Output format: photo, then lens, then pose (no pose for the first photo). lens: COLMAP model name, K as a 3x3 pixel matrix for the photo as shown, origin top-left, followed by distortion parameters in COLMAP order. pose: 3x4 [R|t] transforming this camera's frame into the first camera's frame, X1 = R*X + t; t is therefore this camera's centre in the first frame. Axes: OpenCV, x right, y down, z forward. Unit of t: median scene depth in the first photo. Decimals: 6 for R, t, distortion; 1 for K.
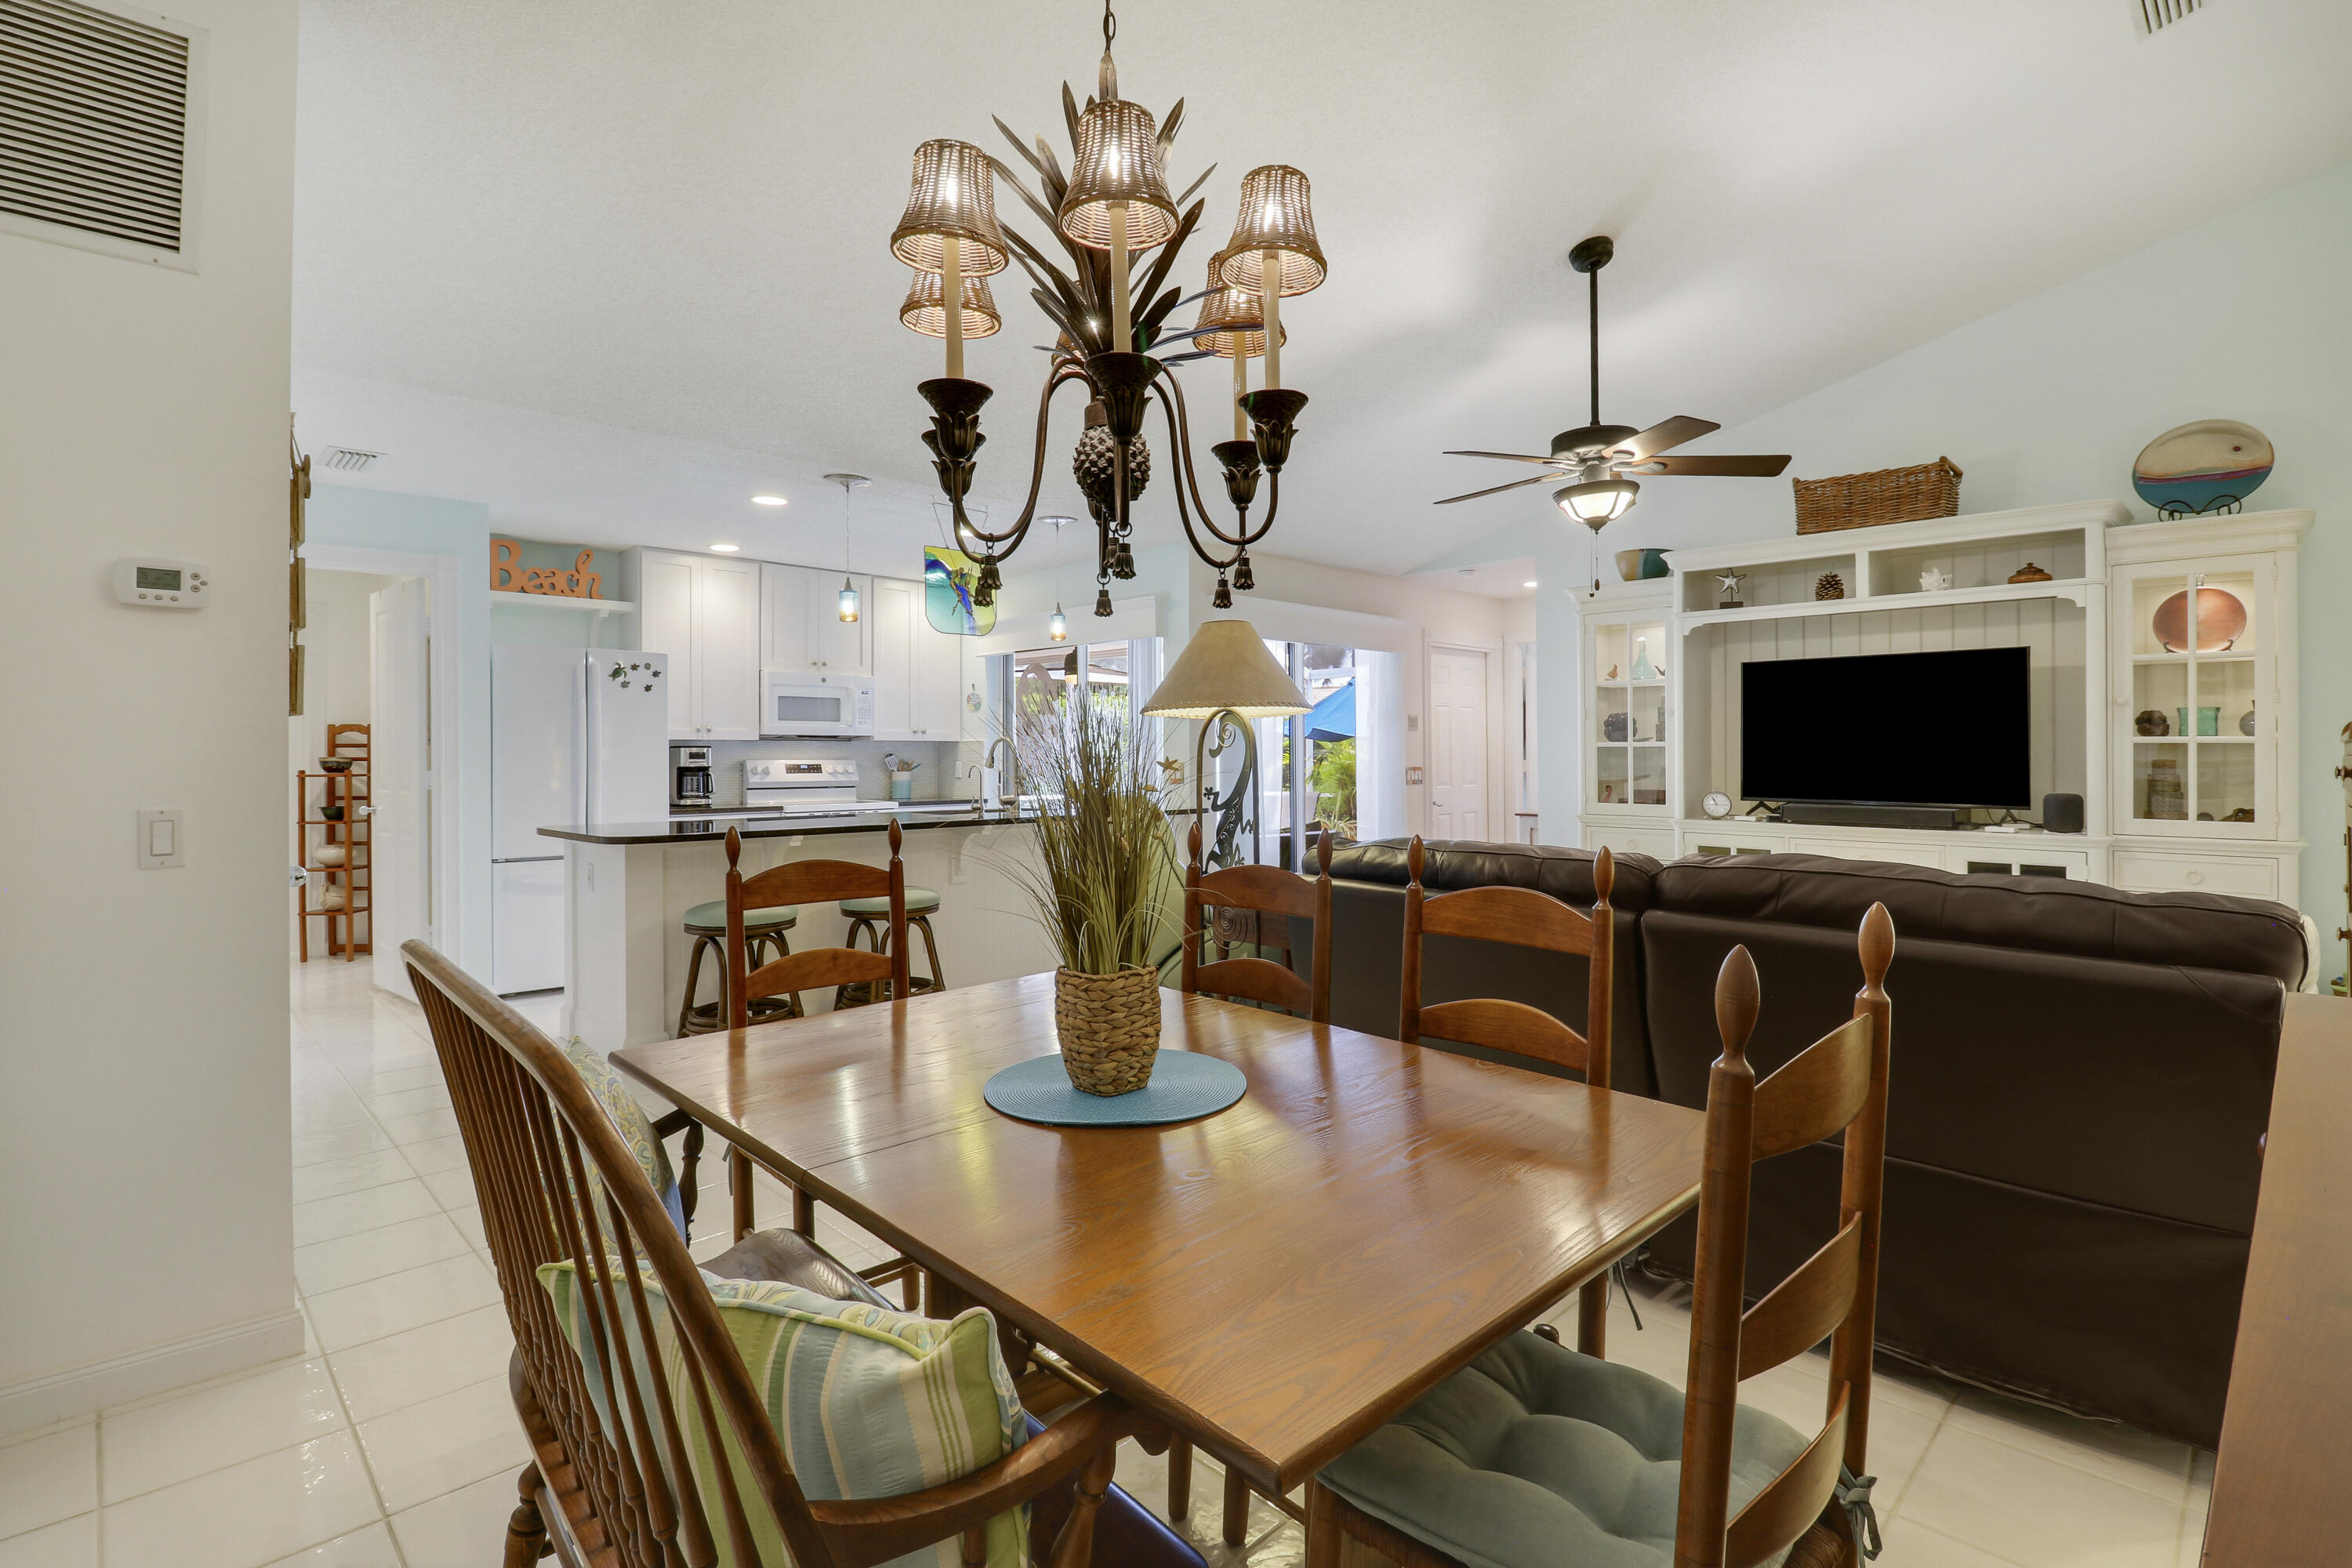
lens RADIAL K [[1124.4, 0, 1175.3], [0, 1124.4, 756.7], [0, 0, 1]] dist [-0.000930, -0.015980]
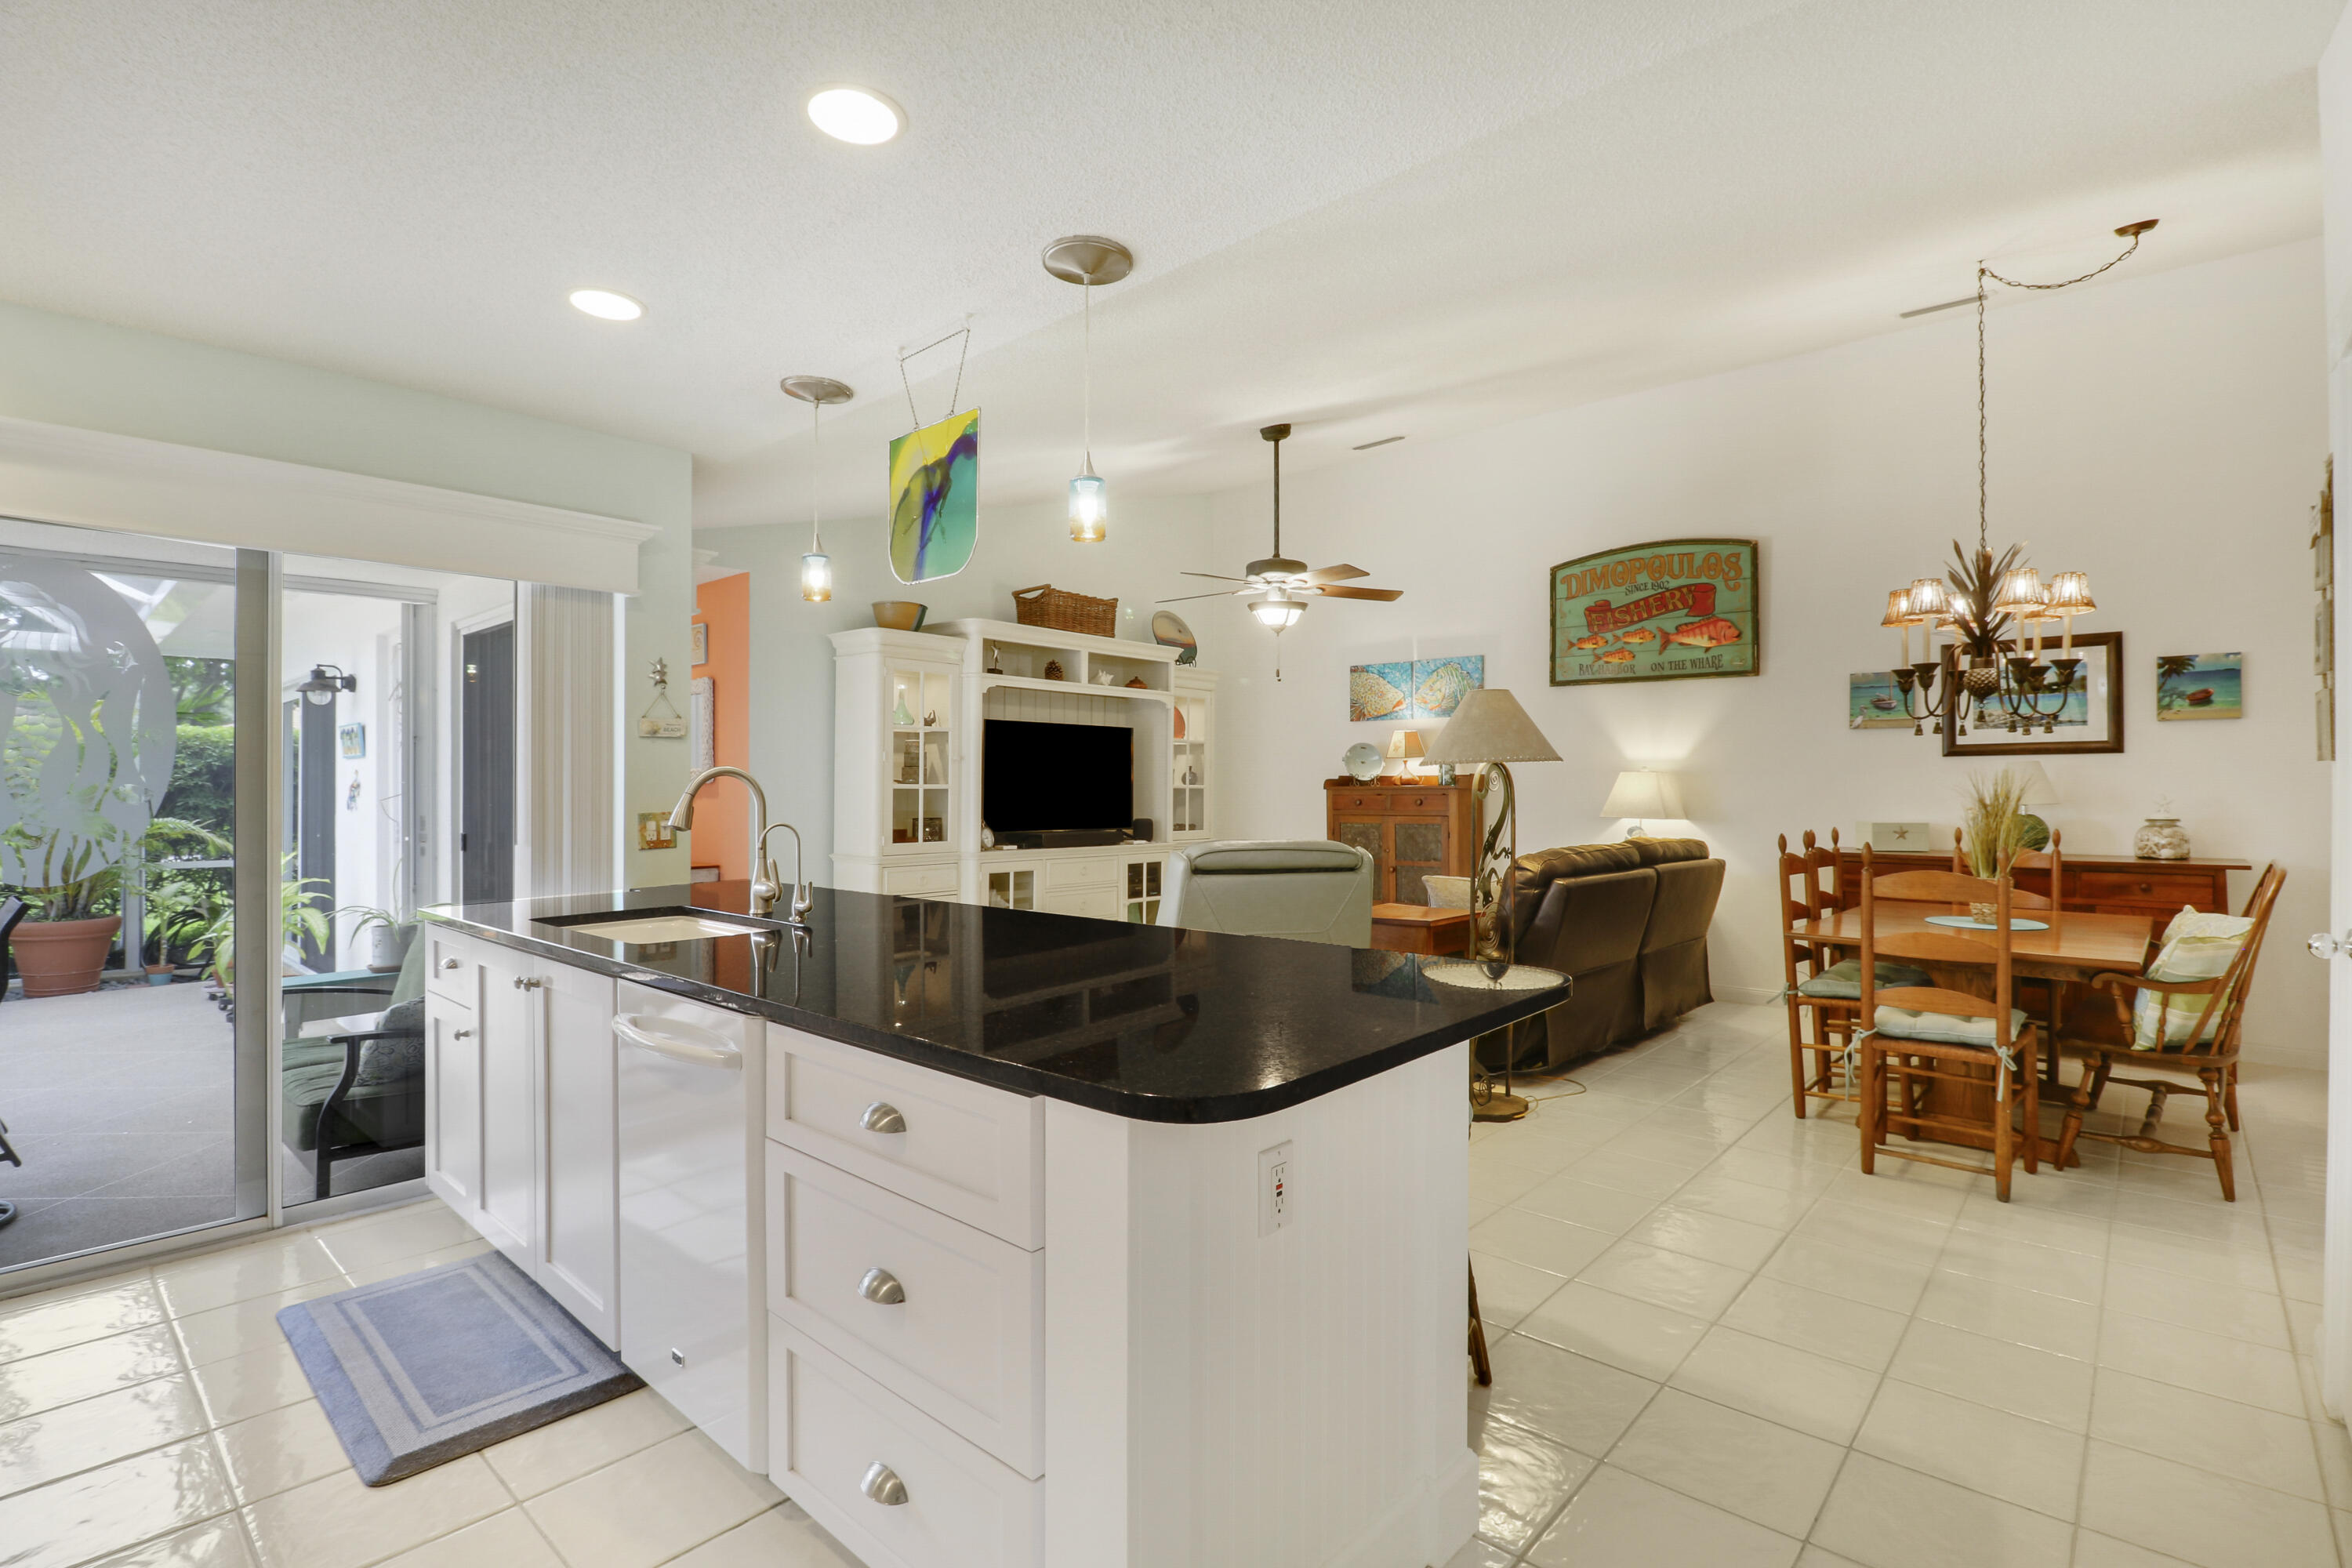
lens RADIAL K [[1148.3, 0, 1120.4], [0, 1148.3, 788.4], [0, 0, 1]] dist [-0.013951, -0.001123]
pose [[0.001211, 0.004927, 0.999987, -0.746995], [0.004418, 0.999978, -0.004932, -0.002310], [-0.999990, 0.004423, 0.001189, 0.855840]]
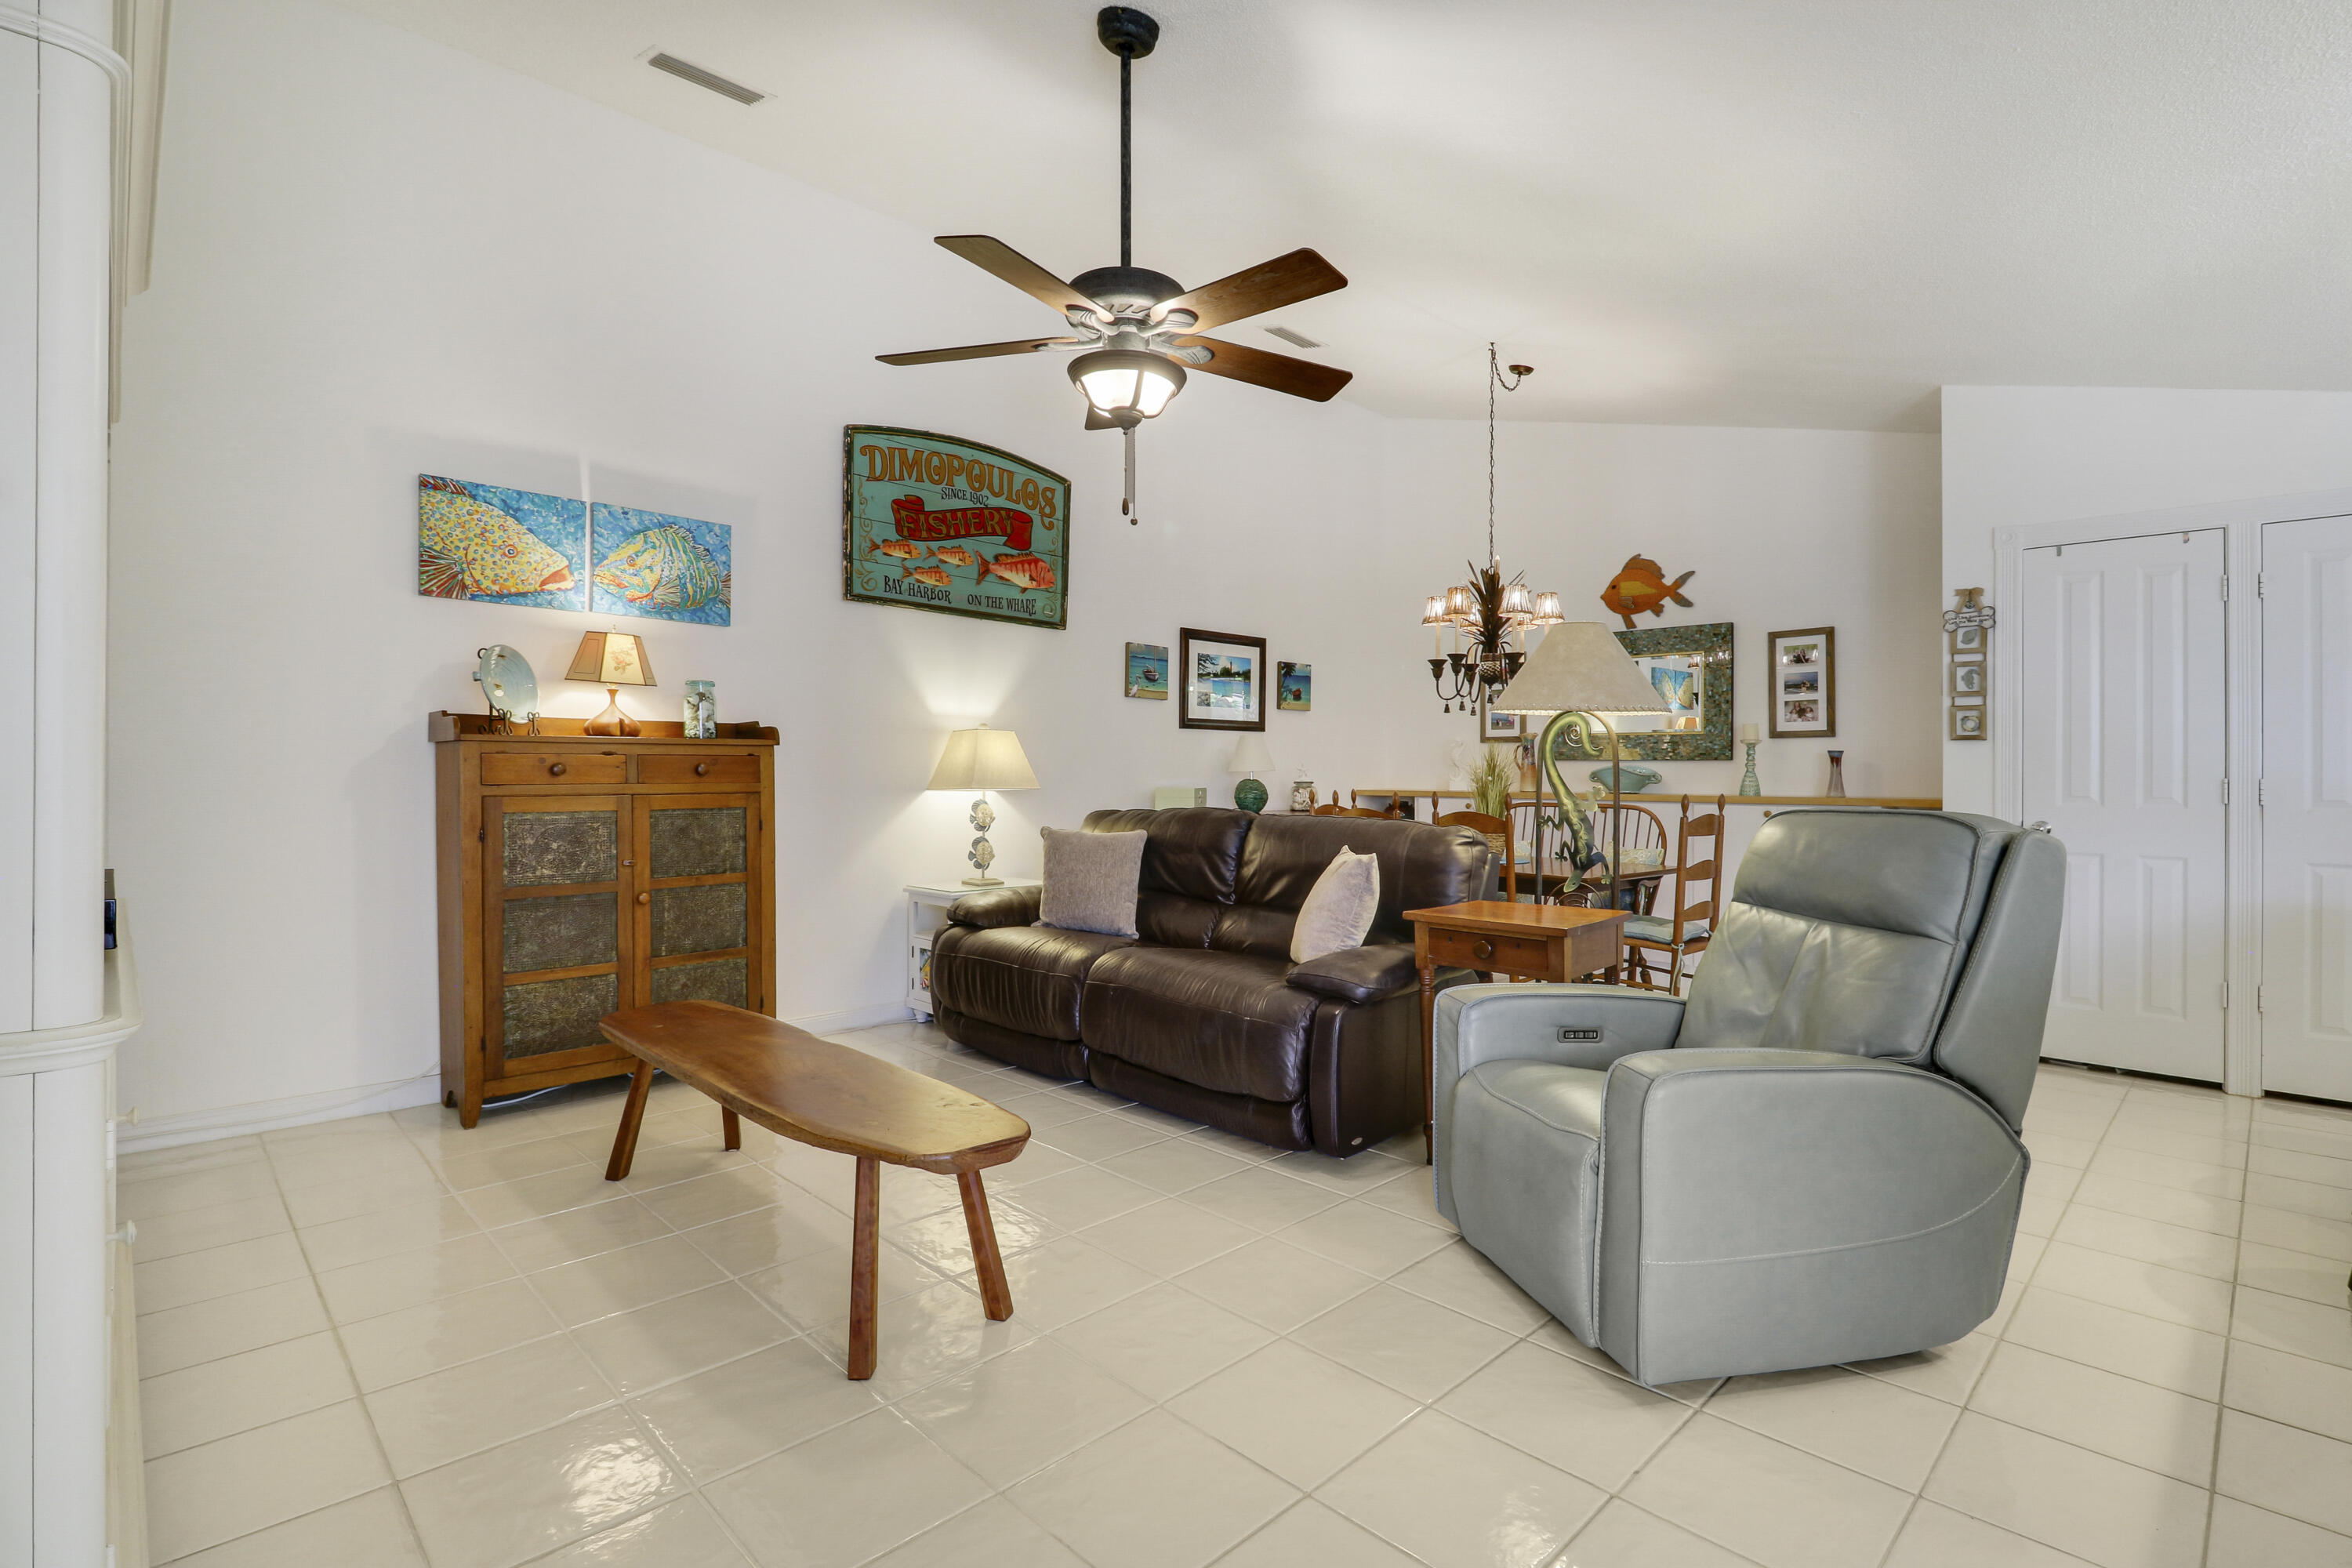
lens RADIAL K [[1129.8, 0, 1220.8], [0, 1129.8, 777.3], [0, 0, 1]] dist [0.014444, -0.017311]
pose [[-0.999353, -0.000059, -0.035975, 0.246937], [-0.000251, 0.999986, 0.005335, 0.009626], [0.035974, 0.005340, -0.999338, 1.234535]]
